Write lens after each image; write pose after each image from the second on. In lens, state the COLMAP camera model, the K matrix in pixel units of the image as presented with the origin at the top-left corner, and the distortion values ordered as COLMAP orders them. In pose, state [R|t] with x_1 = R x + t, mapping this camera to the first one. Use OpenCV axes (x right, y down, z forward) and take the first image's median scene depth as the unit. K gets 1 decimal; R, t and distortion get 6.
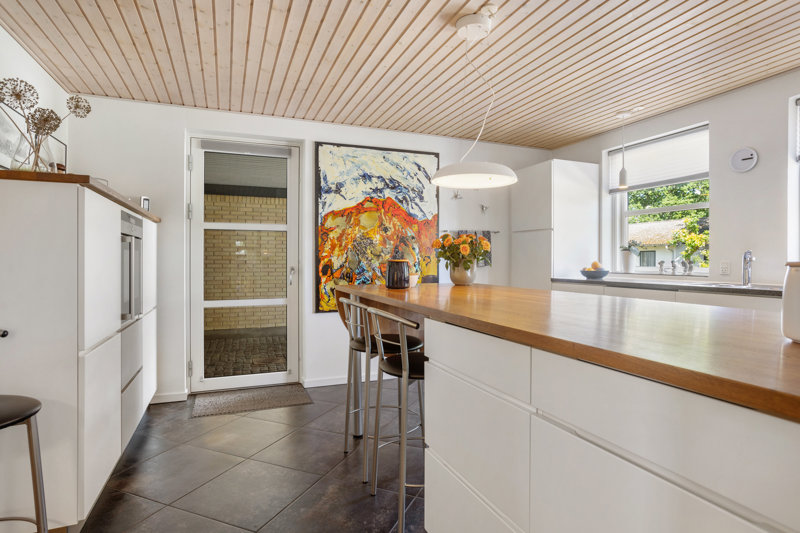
lens RADIAL K [[439.6, 0, 402.5], [0, 439.6, 255.8], [0, 0, 1]] dist [-0.014035, 0.000723]
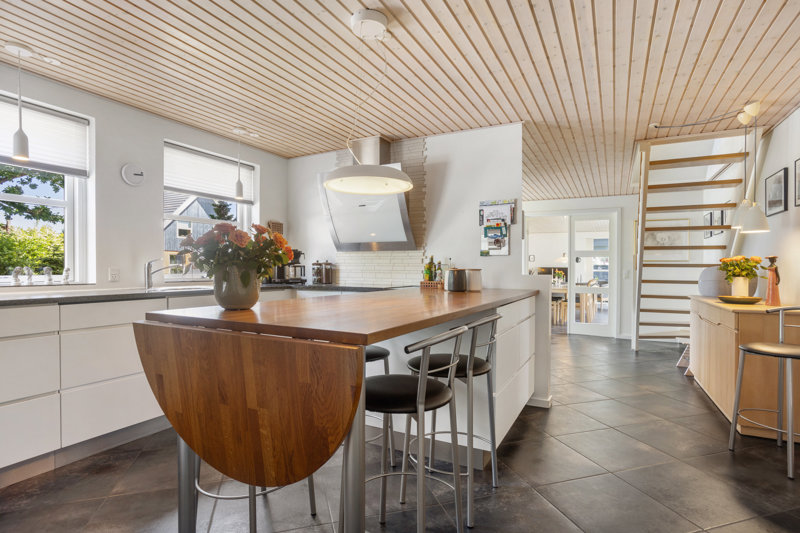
lens RADIAL K [[413.8, 0, 400.0], [0, 413.8, 266.5], [0, 0, 1]] dist [-0.001161, 0.000137]
pose [[-0.648478, -0.007248, 0.761199, -0.463043], [-0.016221, 0.999859, -0.004298, 0.006539], [-0.761061, -0.015135, -0.648504, 1.203534]]
